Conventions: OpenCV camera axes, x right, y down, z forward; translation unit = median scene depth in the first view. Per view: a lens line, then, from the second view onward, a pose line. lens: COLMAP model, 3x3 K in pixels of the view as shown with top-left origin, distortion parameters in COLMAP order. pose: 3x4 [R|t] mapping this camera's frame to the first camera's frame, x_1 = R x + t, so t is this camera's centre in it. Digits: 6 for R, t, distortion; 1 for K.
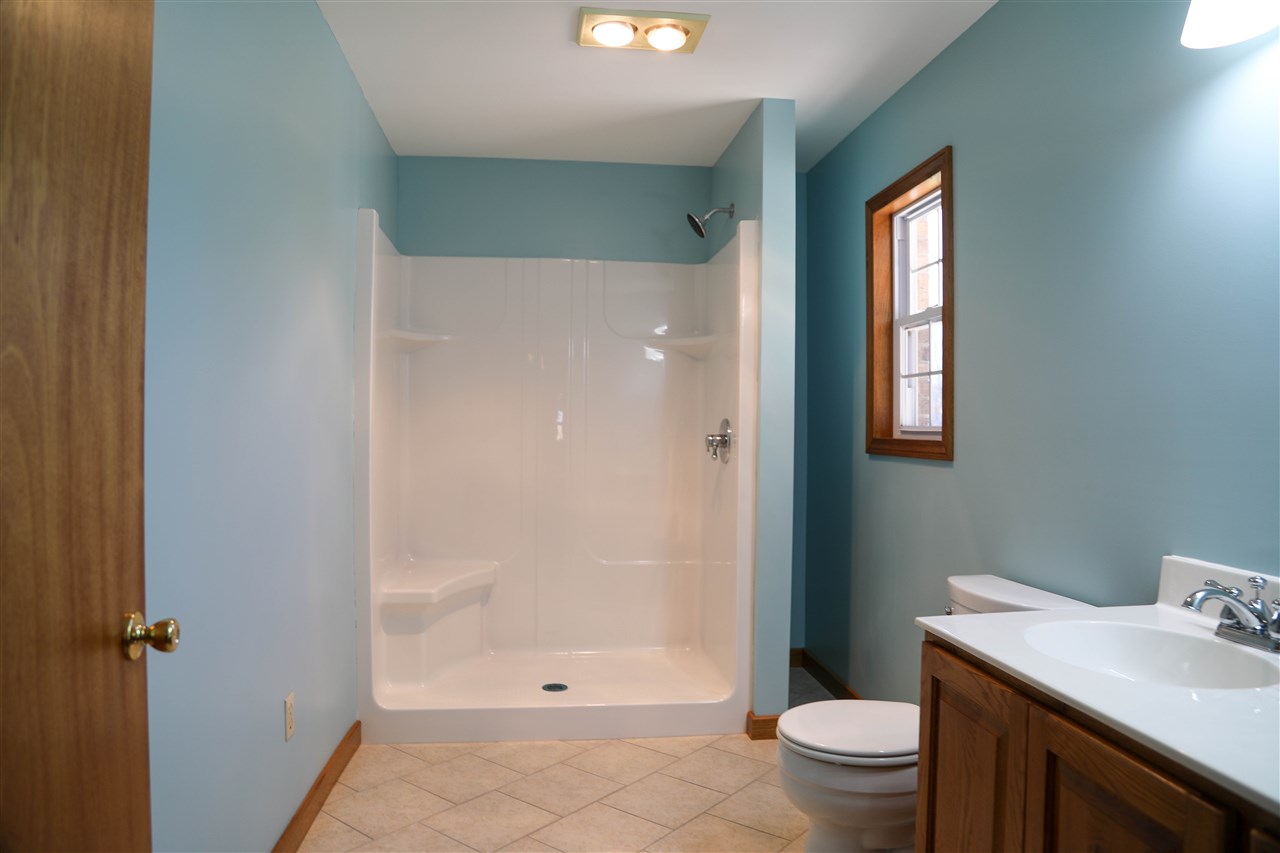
lens RADIAL K [[881.9, 0, 638.6], [0, 881.9, 425.8], [0, 0, 1]] dist [-0.062699, 0.002979]
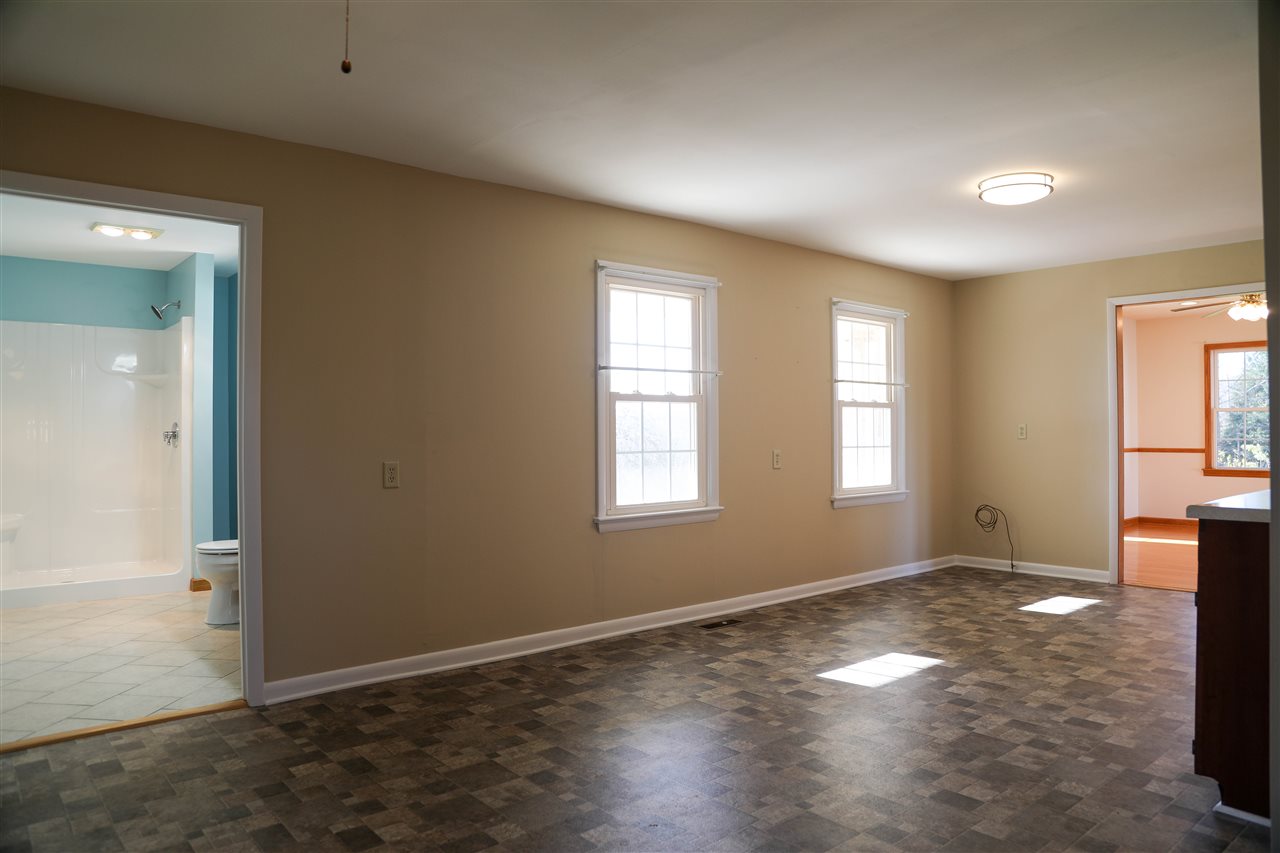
lens RADIAL K [[881.9, 0, 638.0], [0, 881.9, 428.0], [0, 0, 1]] dist [-0.062699, 0.002979]
pose [[0.839769, -0.009090, 0.542868, -0.067458], [0.011815, 0.999929, -0.001533, 0.017371], [-0.542815, 0.007701, 0.839817, -0.989927]]
